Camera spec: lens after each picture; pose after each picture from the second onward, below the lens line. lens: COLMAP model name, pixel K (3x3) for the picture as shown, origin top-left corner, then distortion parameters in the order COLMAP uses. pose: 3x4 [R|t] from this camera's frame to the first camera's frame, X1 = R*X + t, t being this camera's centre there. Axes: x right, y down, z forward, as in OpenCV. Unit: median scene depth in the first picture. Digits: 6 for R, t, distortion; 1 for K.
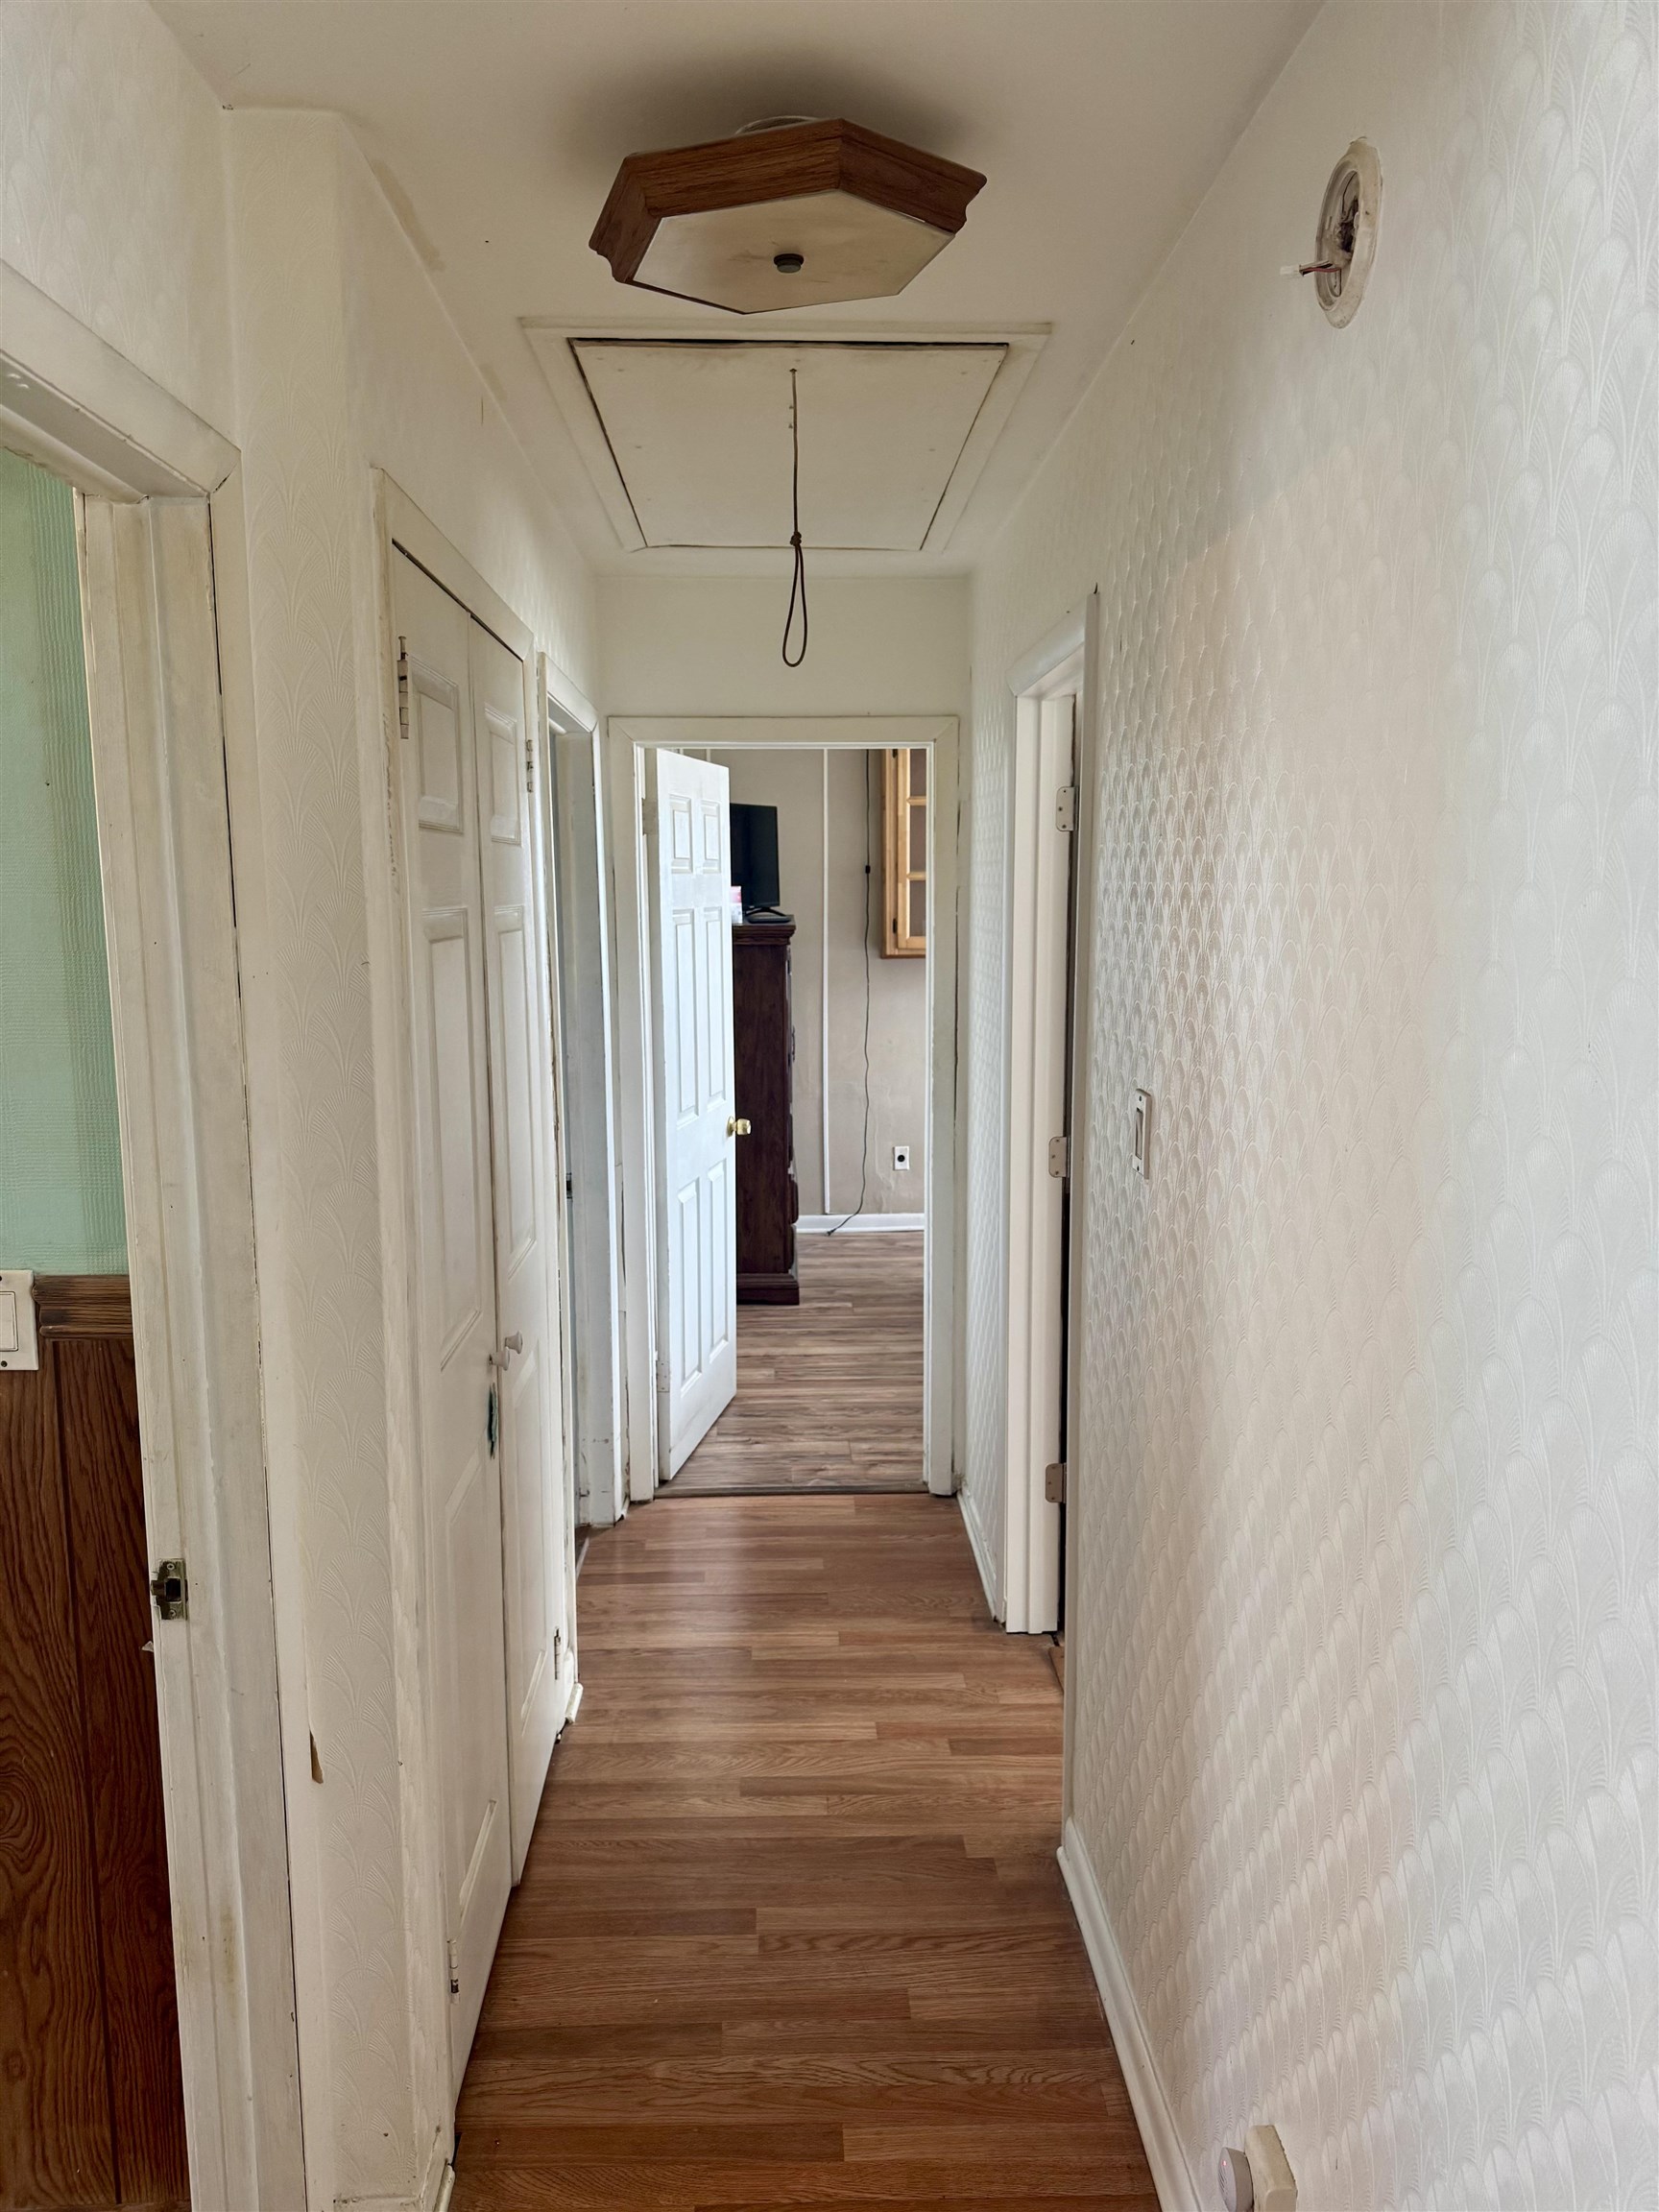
lens RADIAL K [[1572.6, 0, 829.5], [0, 1572.6, 1106.0], [0, 0, 1]] dist [0.012027, 0.001921]
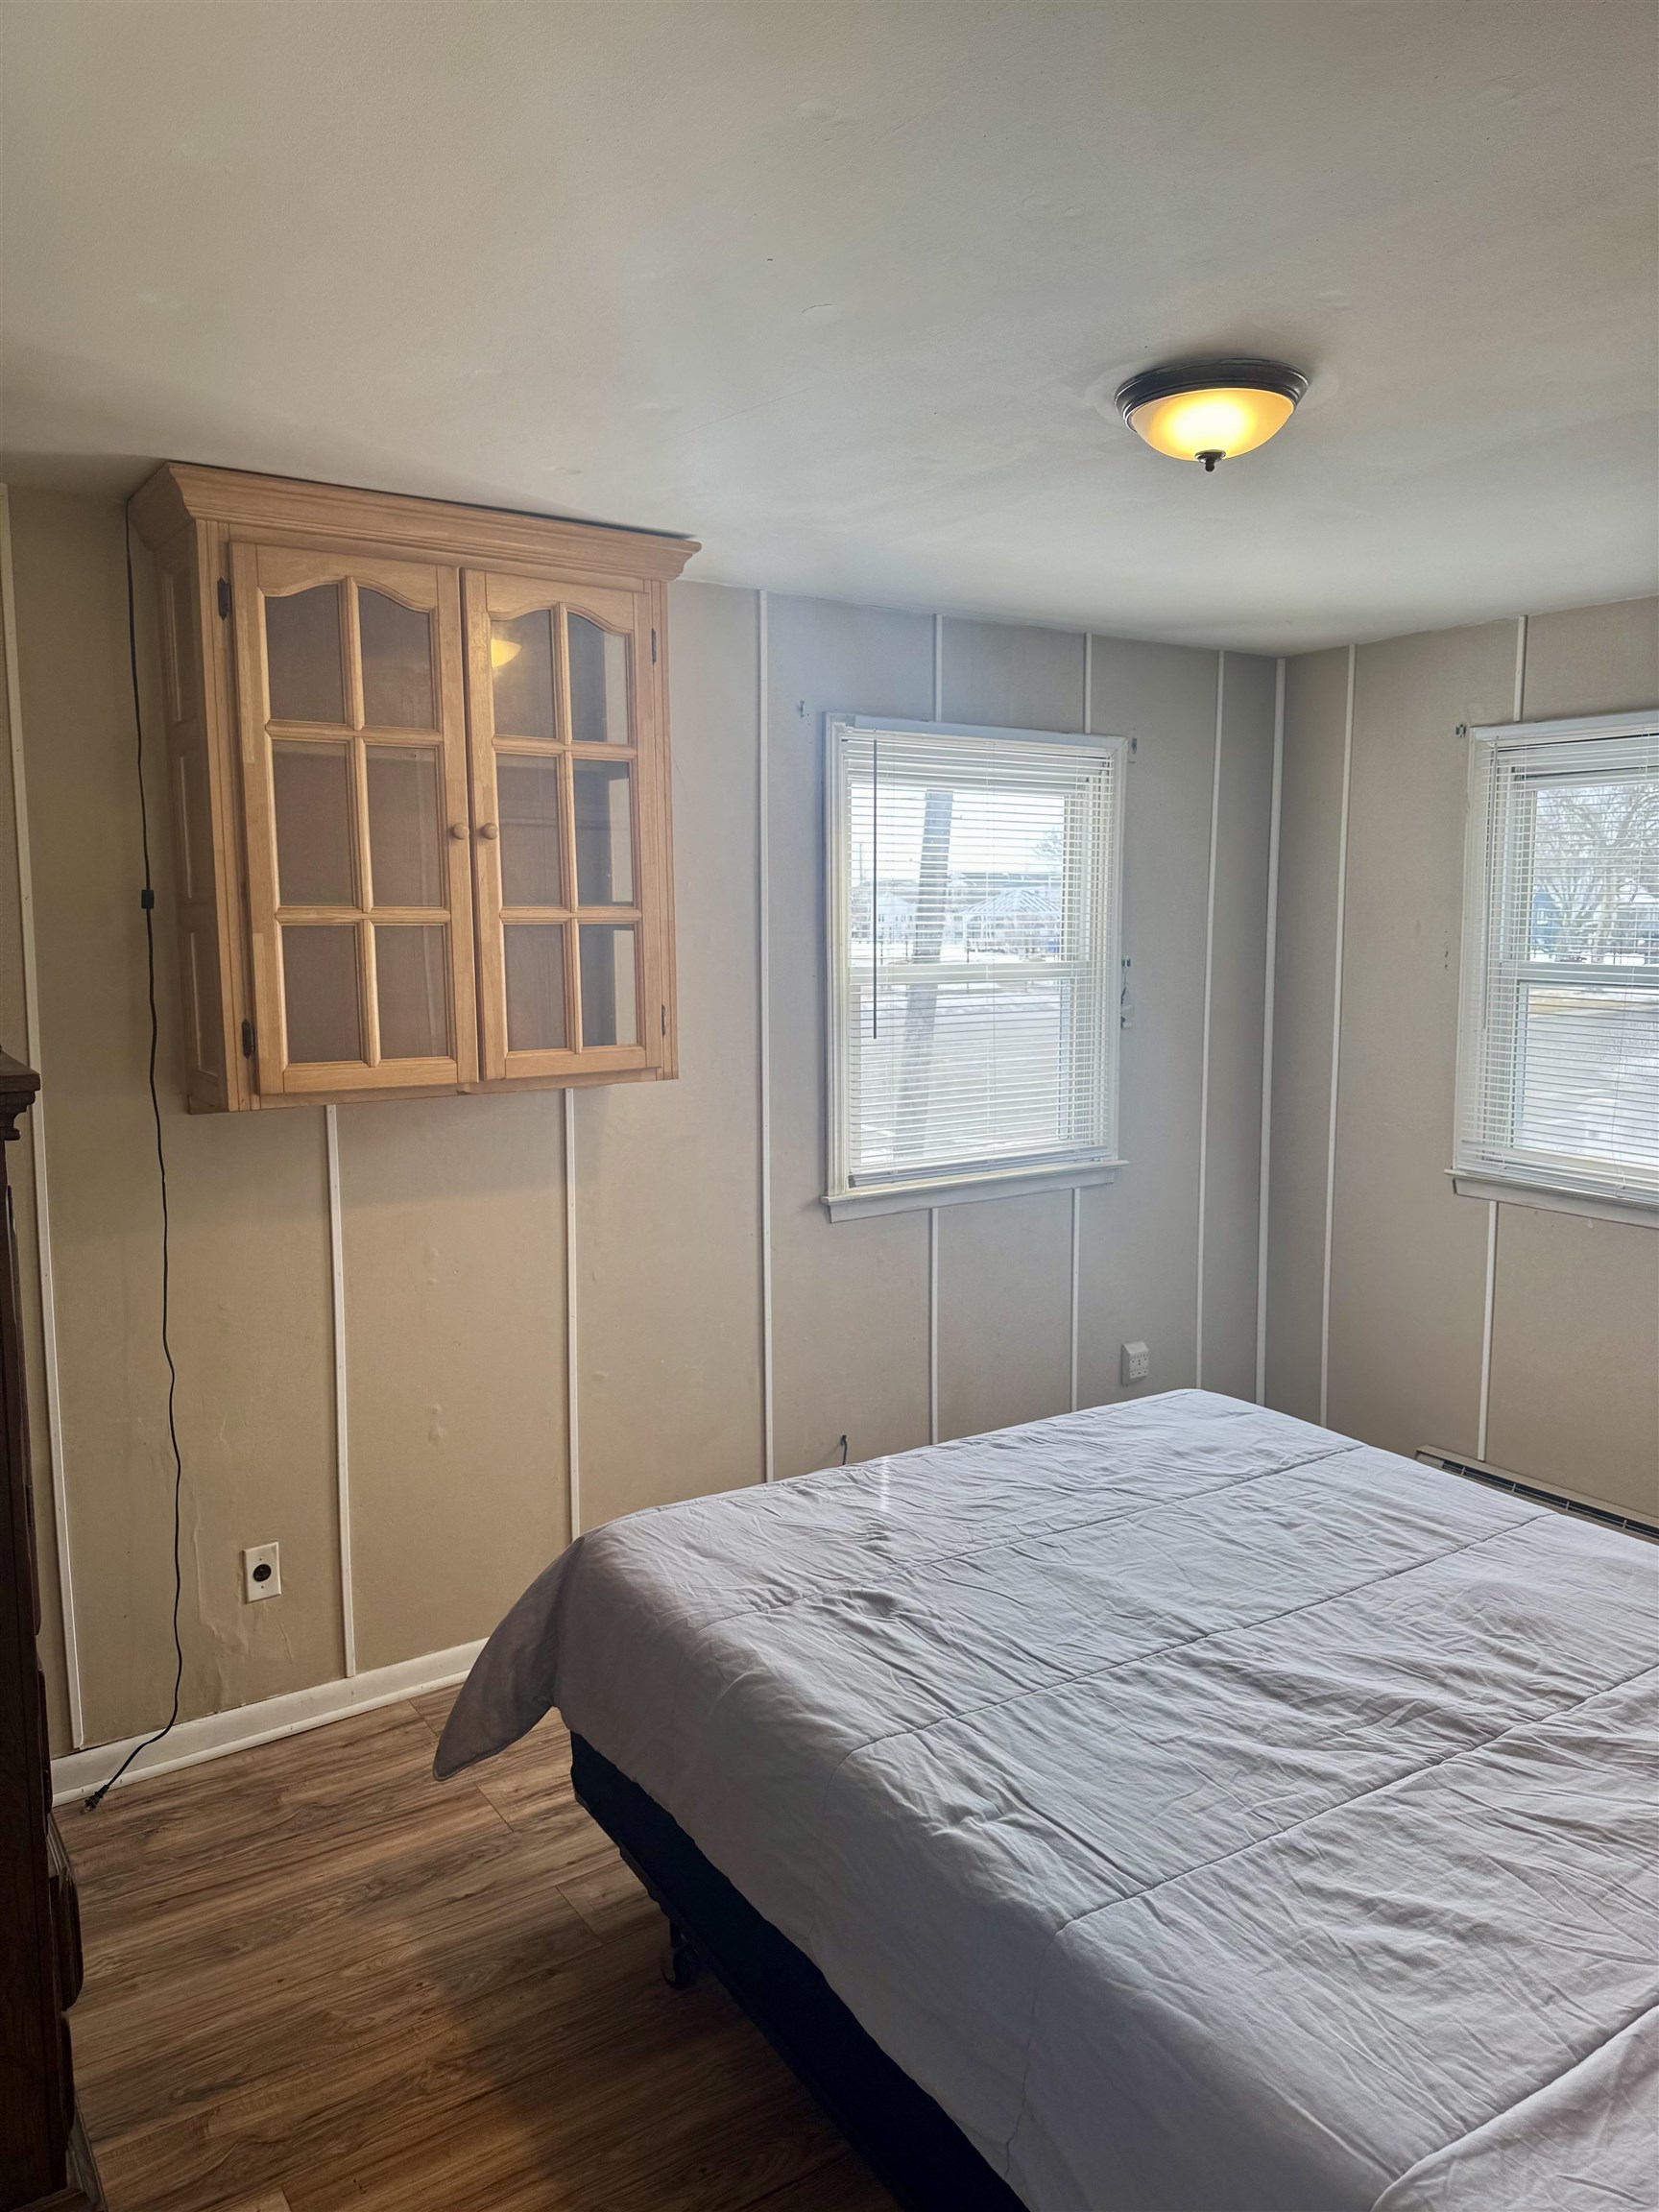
lens RADIAL K [[1572.6, 0, 829.5], [0, 1572.6, 1106.0], [0, 0, 1]] dist [0.012027, 0.001921]
pose [[0.843165, -0.062391, 0.534022, -0.045491], [0.076458, 0.997064, -0.004230, -0.079918], [-0.532190, 0.044396, 0.845460, 0.551871]]
